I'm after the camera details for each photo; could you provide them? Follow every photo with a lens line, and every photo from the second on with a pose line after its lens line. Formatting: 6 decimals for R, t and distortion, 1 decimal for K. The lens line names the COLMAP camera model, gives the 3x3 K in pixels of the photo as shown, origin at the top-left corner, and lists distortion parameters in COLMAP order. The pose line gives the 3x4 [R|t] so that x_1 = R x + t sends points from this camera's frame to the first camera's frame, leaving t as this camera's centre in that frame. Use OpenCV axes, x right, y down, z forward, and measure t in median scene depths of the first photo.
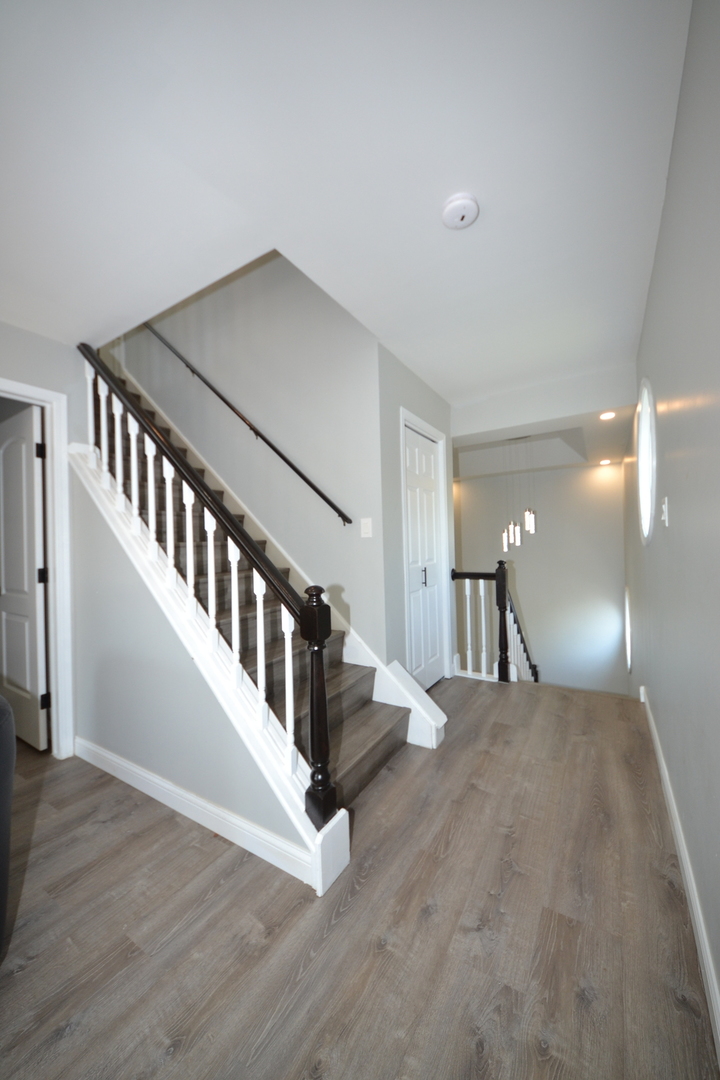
lens RADIAL K [[390.8, 0, 354.6], [0, 390.8, 541.2], [0, 0, 1]] dist [0.065708, -0.031409]
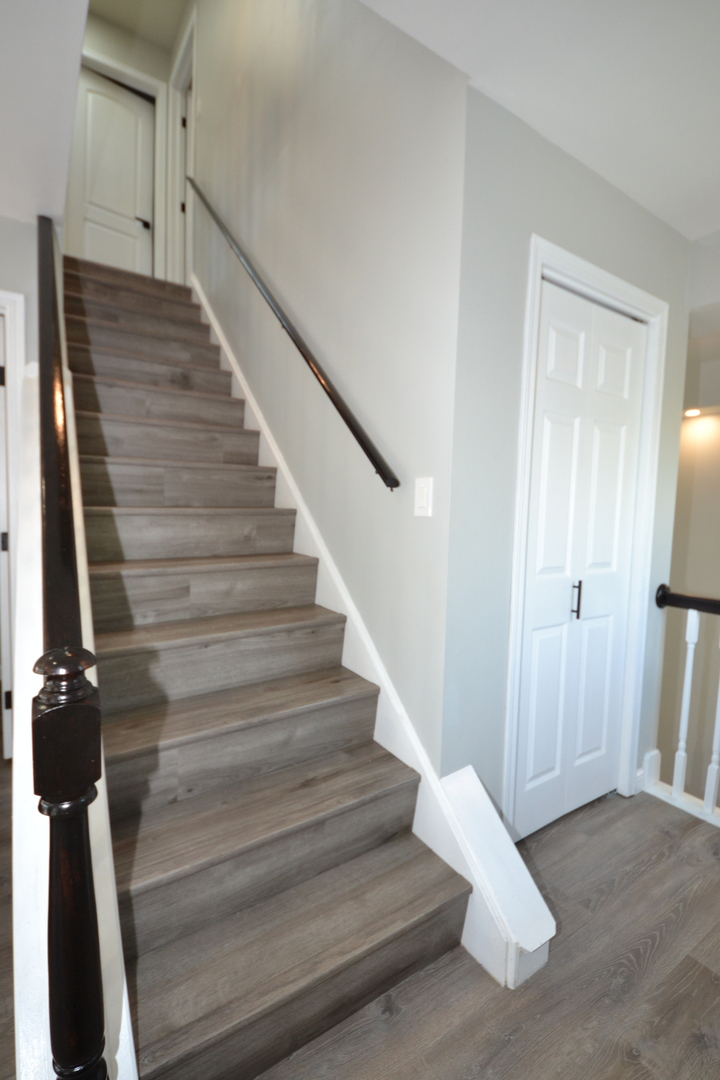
lens RADIAL K [[479.8, 0, 362.6], [0, 479.8, 537.7], [0, 0, 1]] dist [0.019492, -0.016417]
pose [[0.909069, 0.078829, -0.409120, 0.207869], [-0.046799, 0.995044, 0.087737, -0.032254], [0.414009, -0.060612, 0.908253, 0.408517]]
